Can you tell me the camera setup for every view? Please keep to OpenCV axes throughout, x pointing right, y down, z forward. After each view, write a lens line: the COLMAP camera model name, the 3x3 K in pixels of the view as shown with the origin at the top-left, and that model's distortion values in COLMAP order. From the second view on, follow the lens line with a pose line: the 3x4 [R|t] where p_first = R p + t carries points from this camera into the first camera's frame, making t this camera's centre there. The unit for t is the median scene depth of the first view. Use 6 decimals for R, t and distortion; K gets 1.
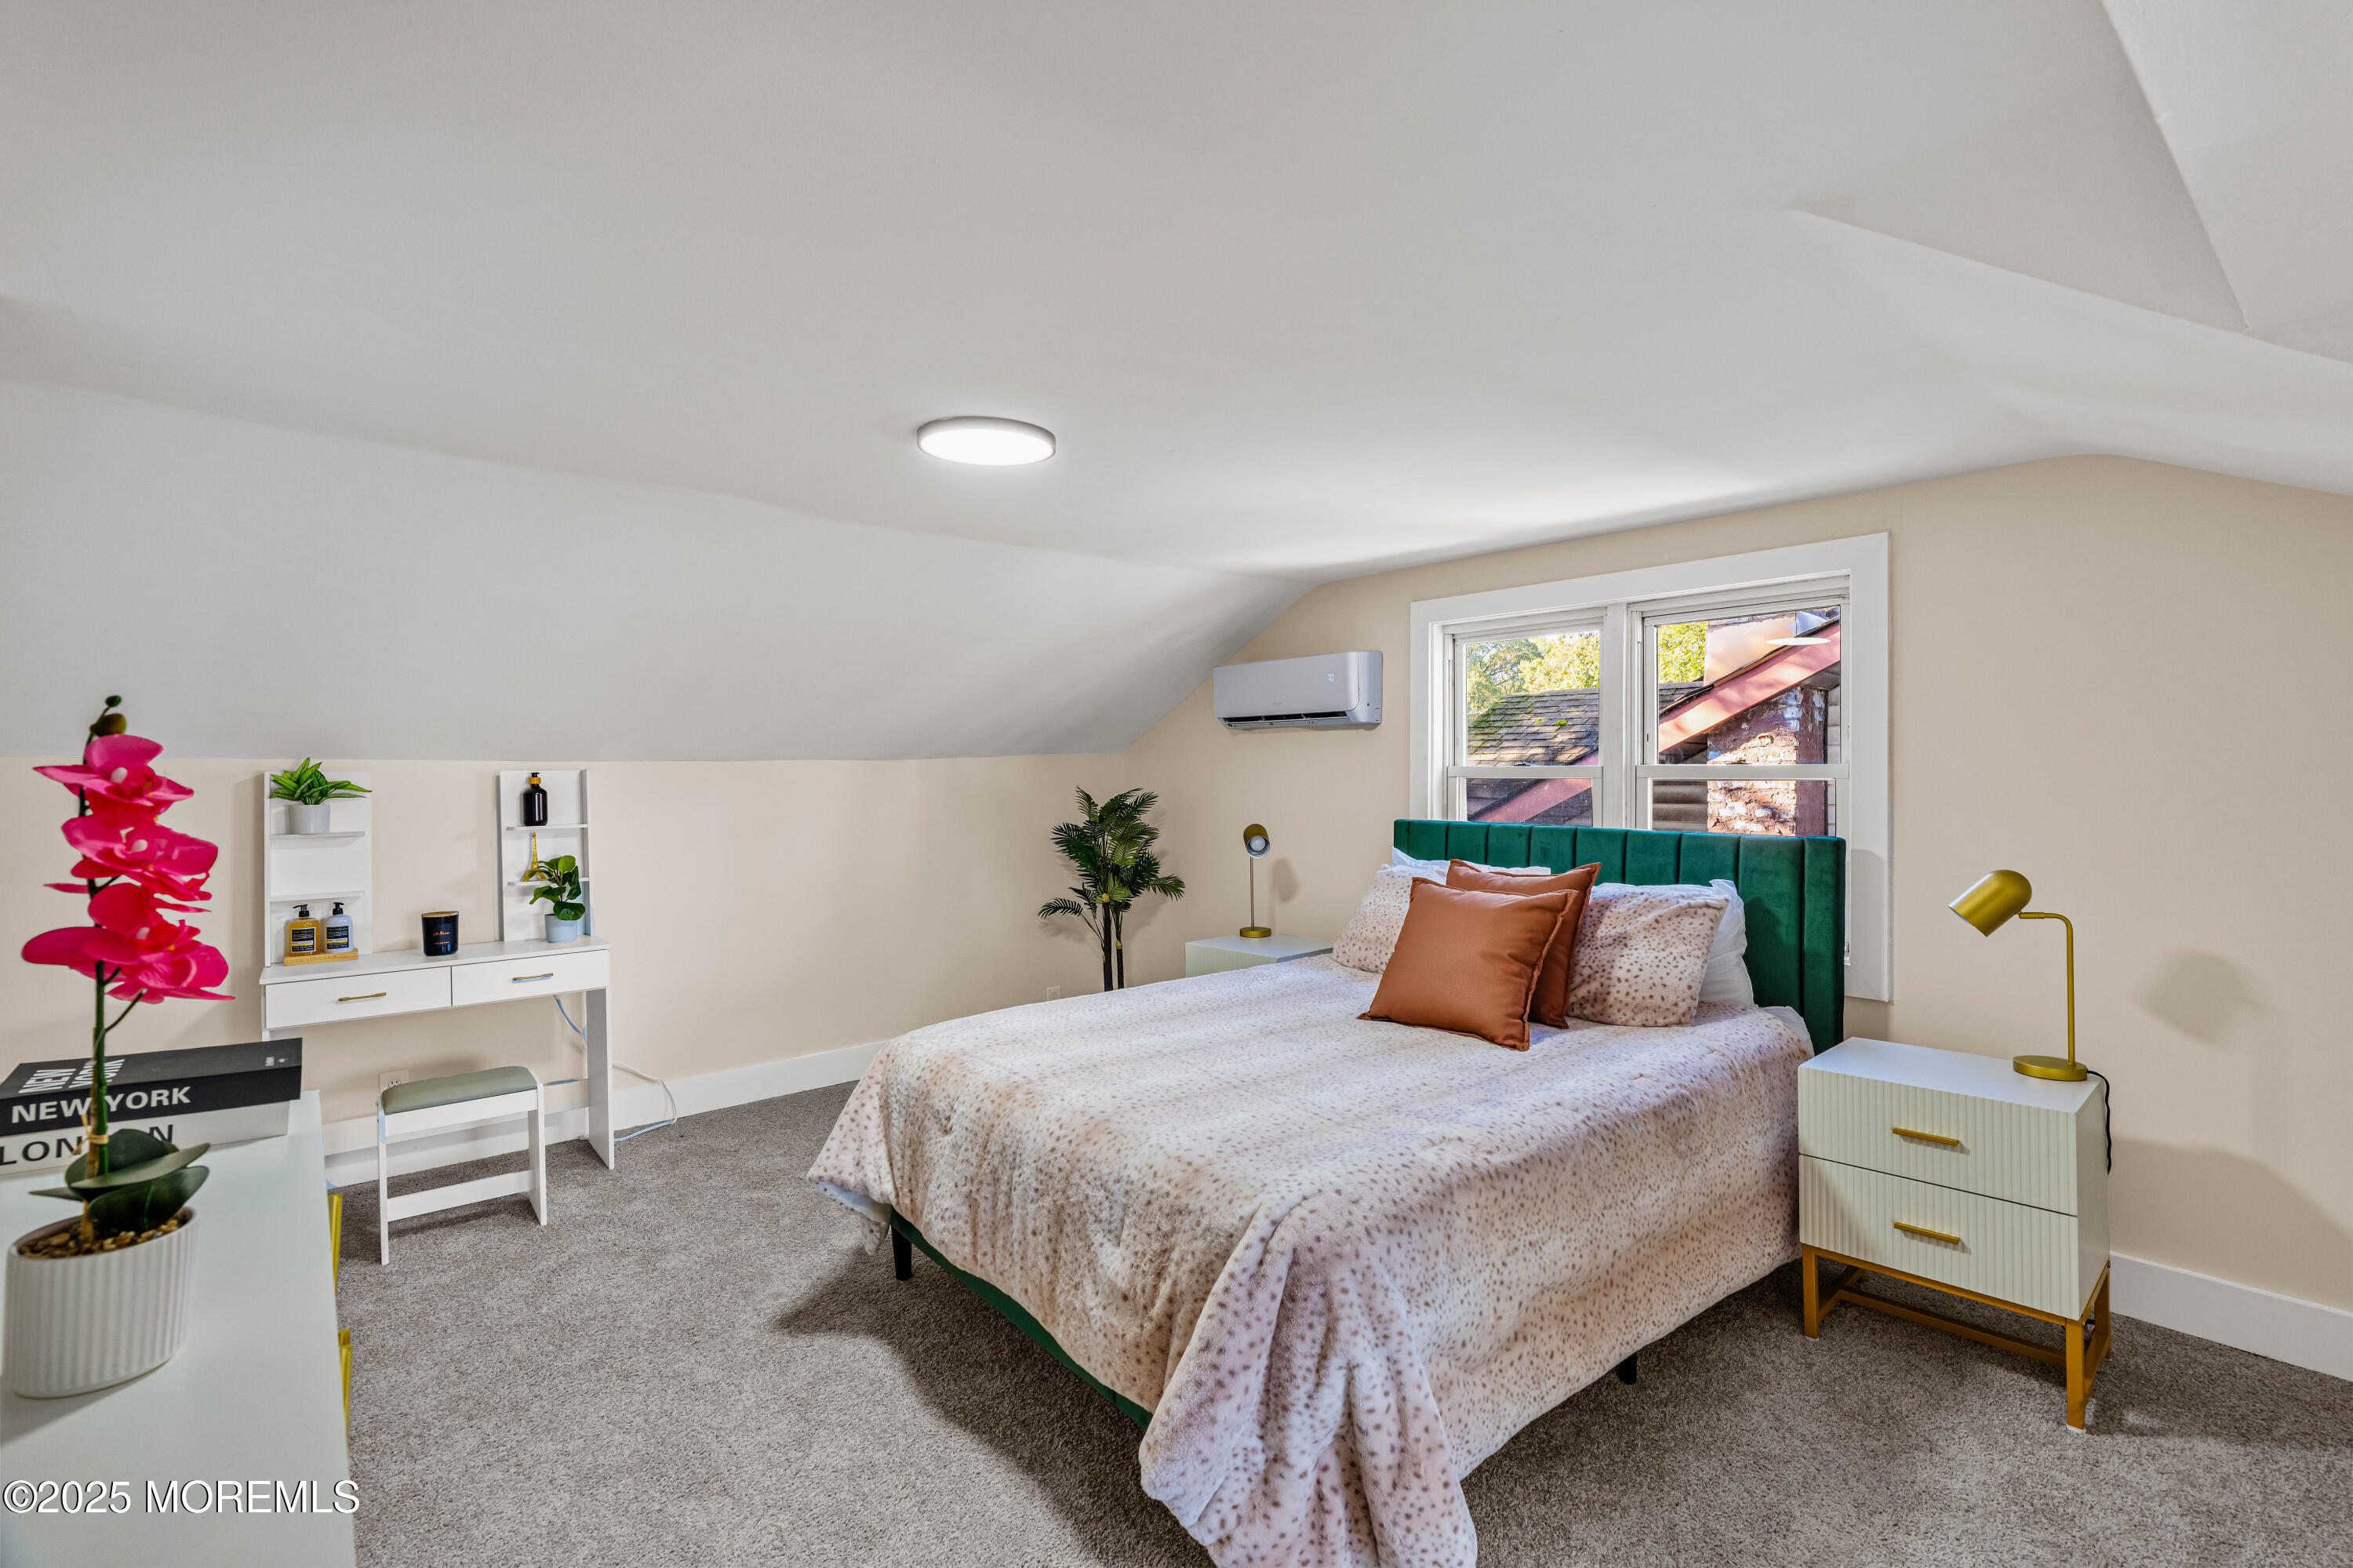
lens RADIAL K [[1052.5, 0, 1185.4], [0, 1052.5, 779.4], [0, 0, 1]] dist [-0.006744, 0.001586]
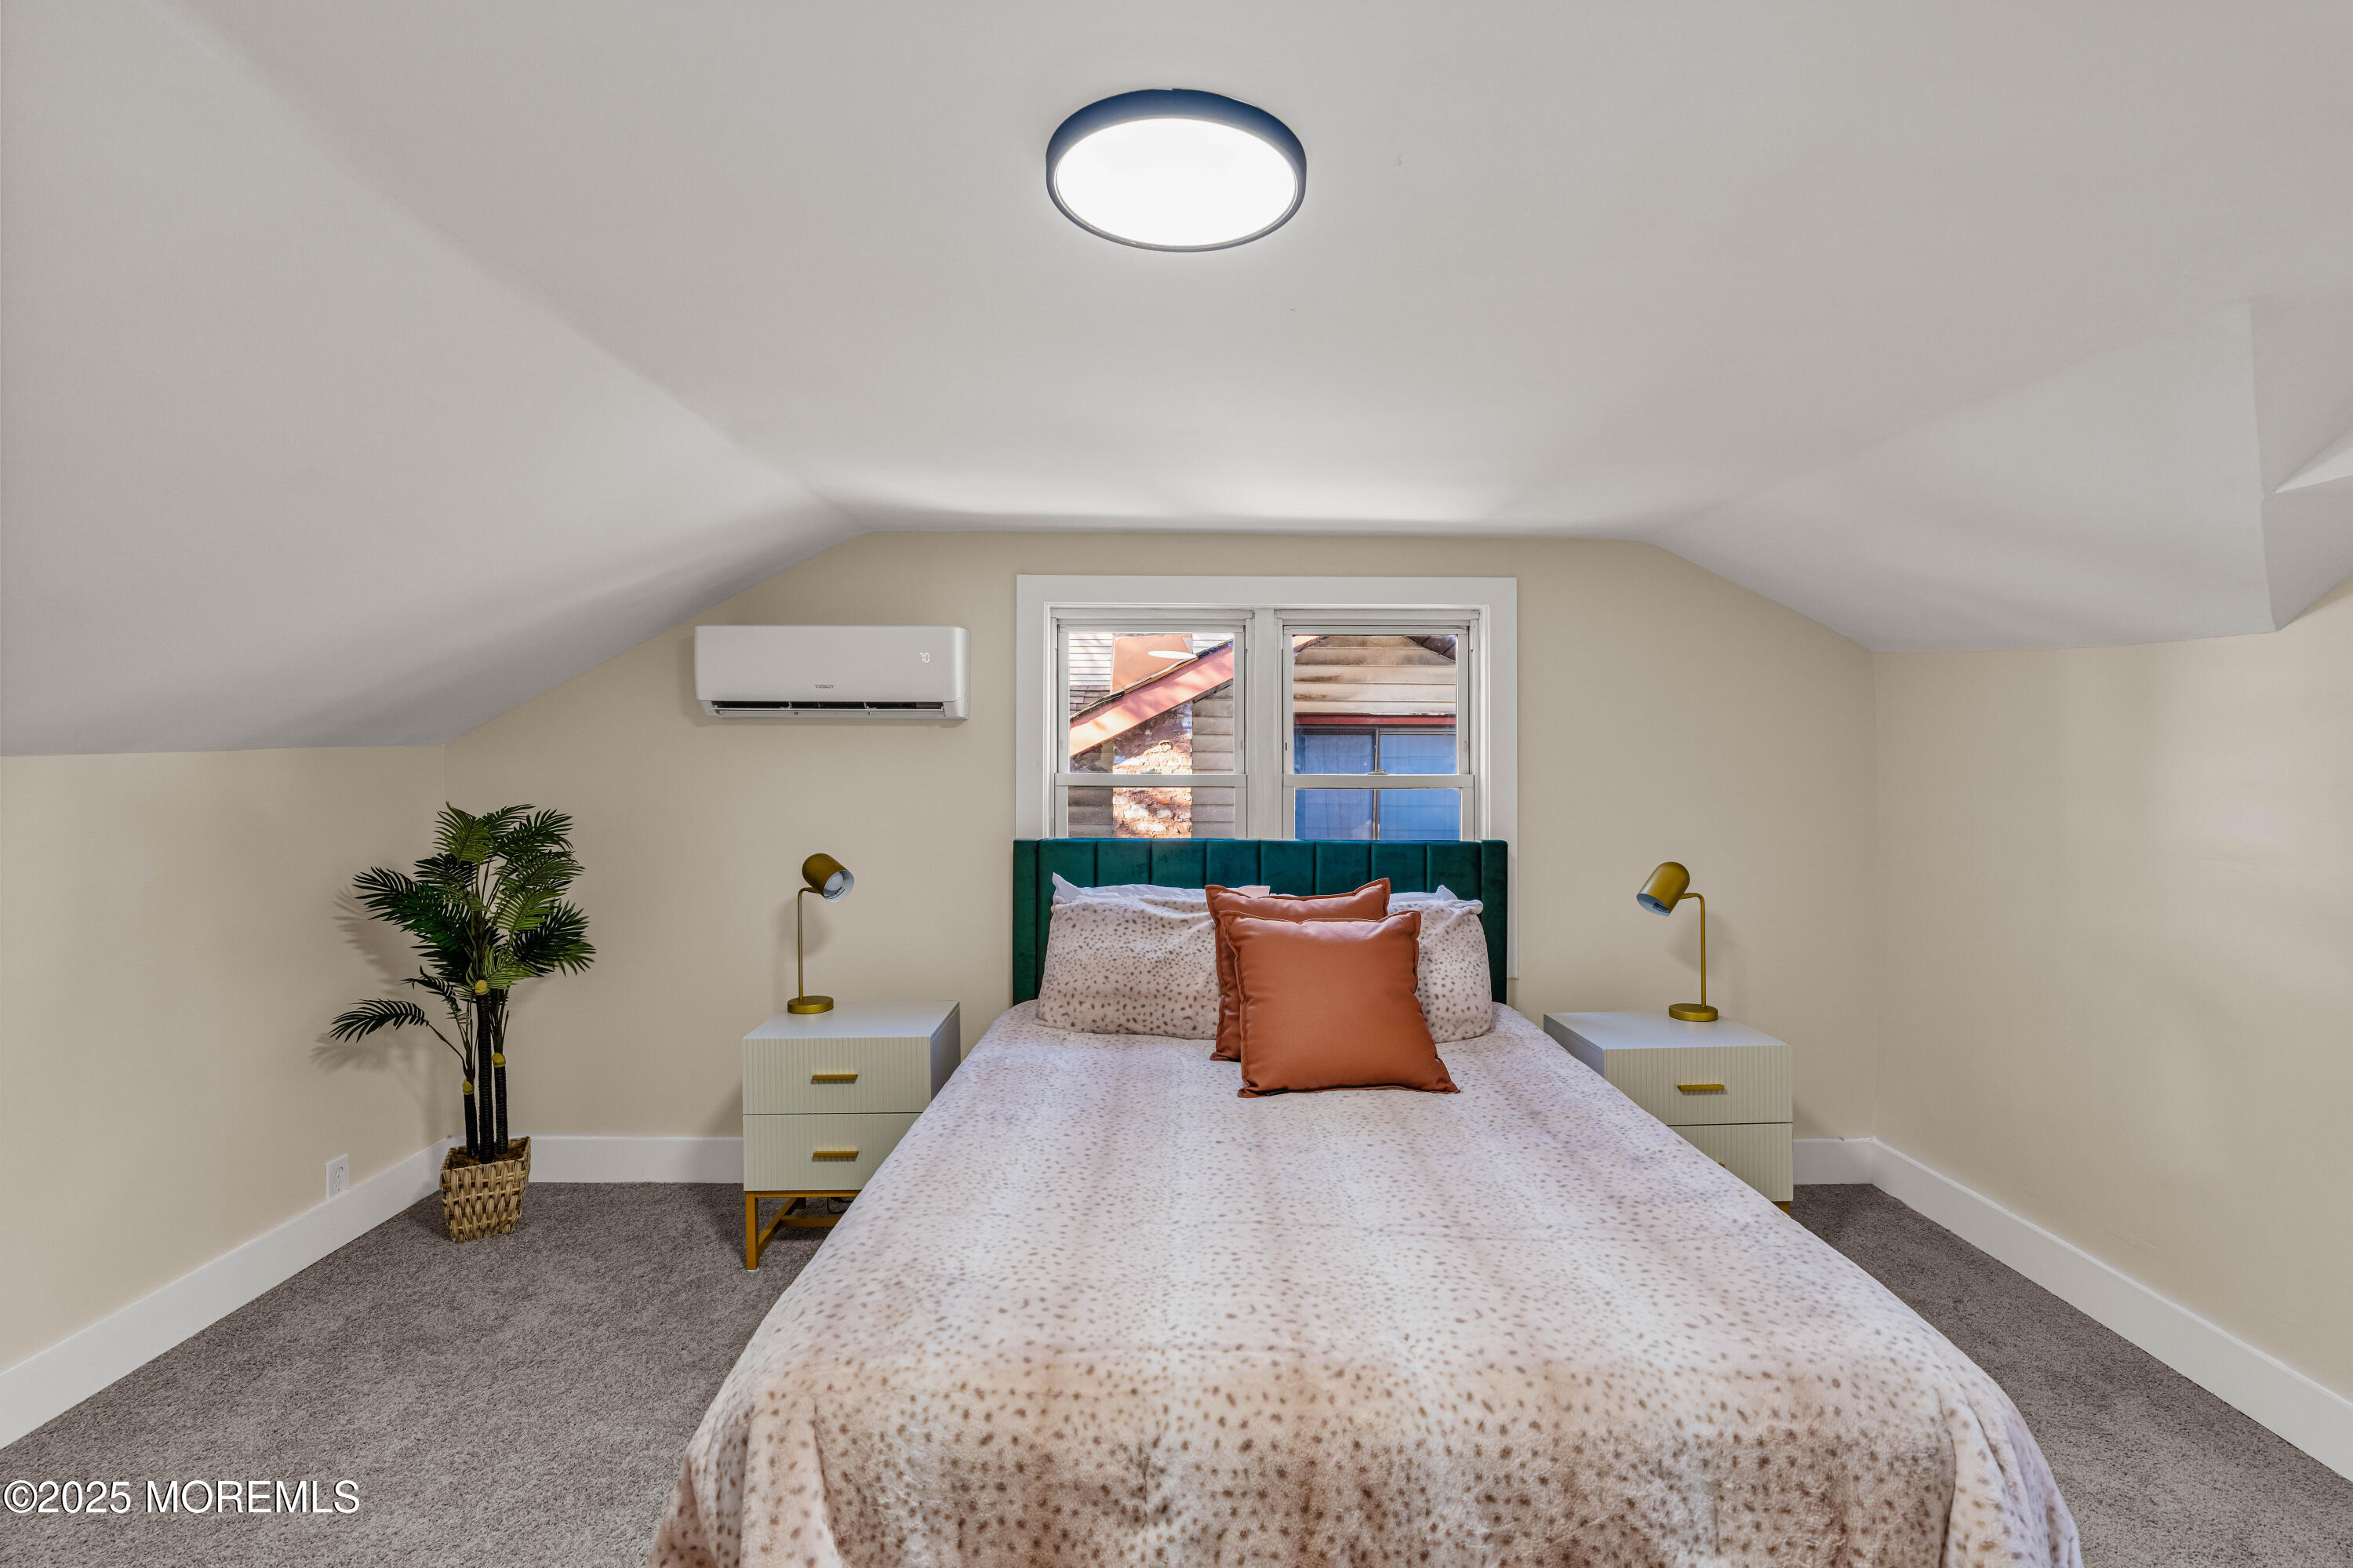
lens RADIAL K [[1052.5, 0, 1182.7], [0, 1052.5, 776.2], [0, 0, 1]] dist [-0.006744, 0.001586]
pose [[0.648750, -0.001504, 0.761000, -0.312426], [0.000592, 0.999999, 0.001471, -0.010859], [-0.761001, -0.000504, 0.648750, 0.346551]]
